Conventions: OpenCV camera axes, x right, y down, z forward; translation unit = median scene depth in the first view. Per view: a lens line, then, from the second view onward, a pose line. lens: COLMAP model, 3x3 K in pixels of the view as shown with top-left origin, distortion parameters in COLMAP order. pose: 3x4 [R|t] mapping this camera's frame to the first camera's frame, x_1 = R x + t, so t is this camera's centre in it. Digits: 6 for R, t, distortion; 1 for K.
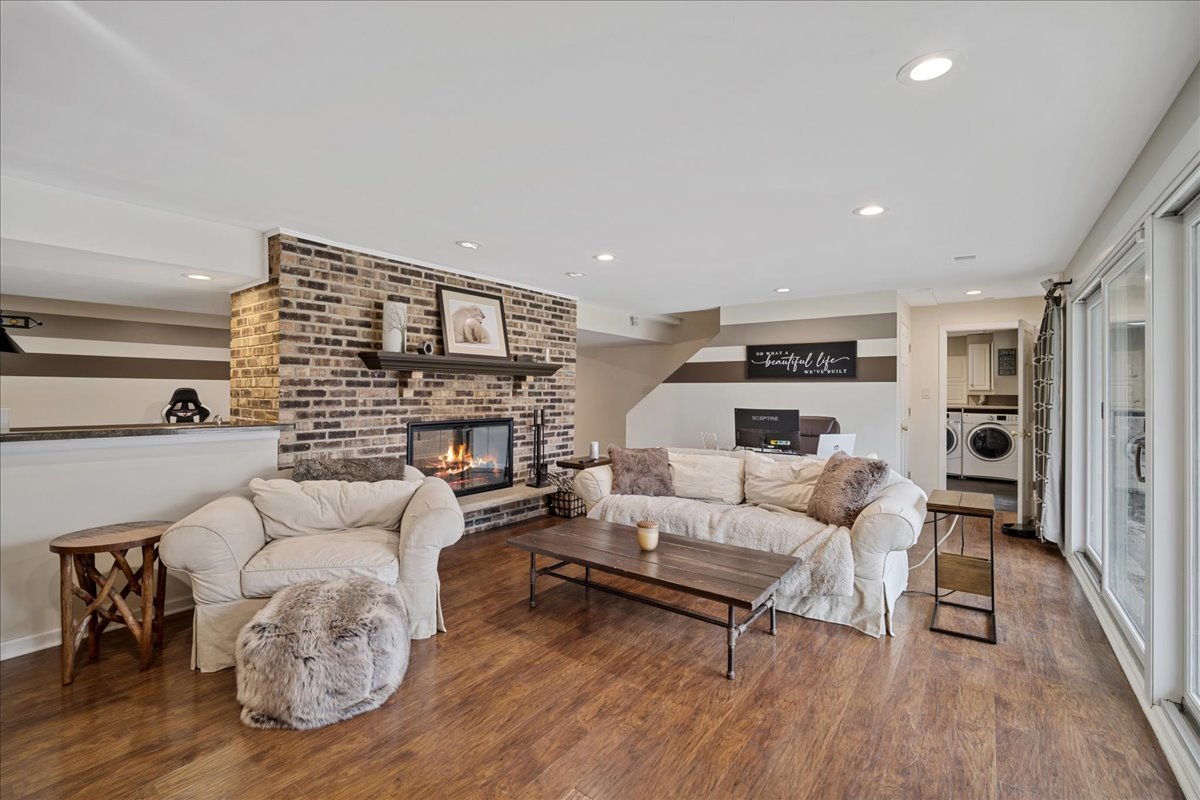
lens RADIAL K [[517.2, 0, 604.8], [0, 517.2, 398.2], [0, 0, 1]] dist [-0.005126, -0.000207]
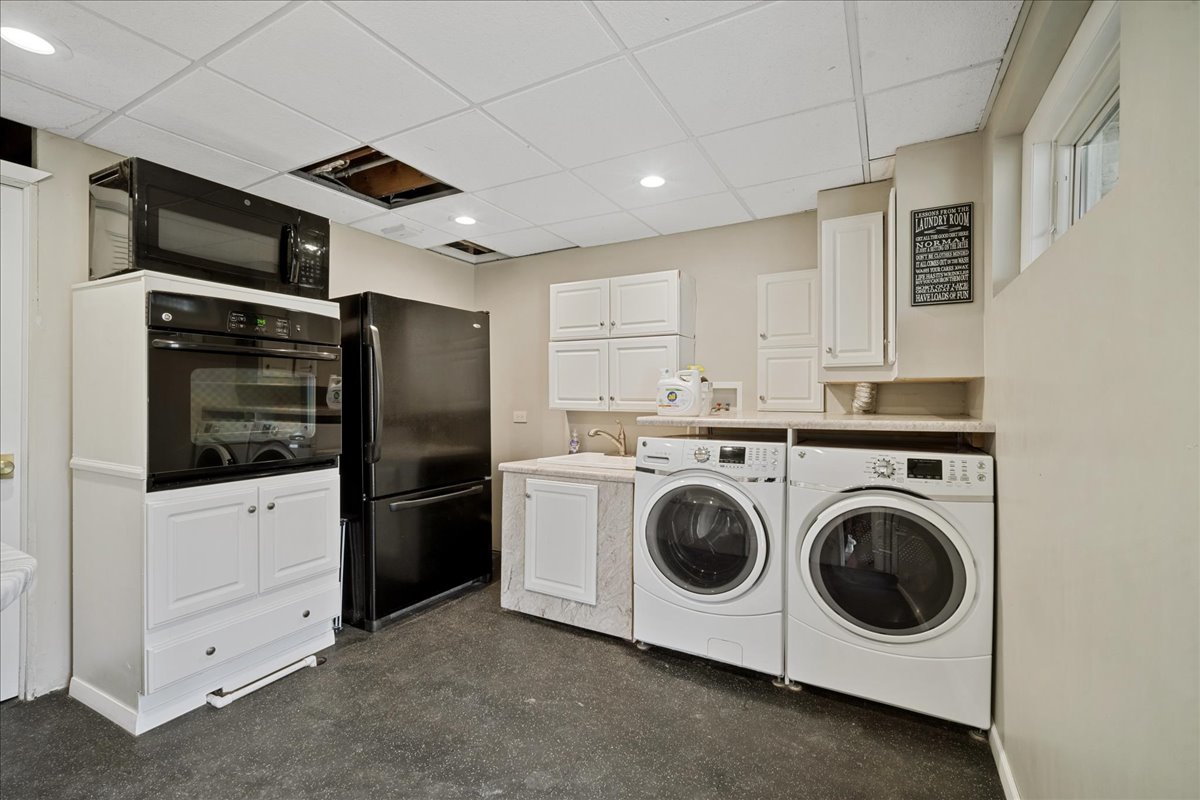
lens RADIAL K [[517.2, 0, 597.0], [0, 517.2, 398.0], [0, 0, 1]] dist [-0.005126, -0.000207]
pose [[0.991744, -0.001079, 0.128225, 0.565171], [0.000671, 0.999995, 0.003227, 0.002185], [-0.128228, -0.003114, 0.991740, 0.753482]]
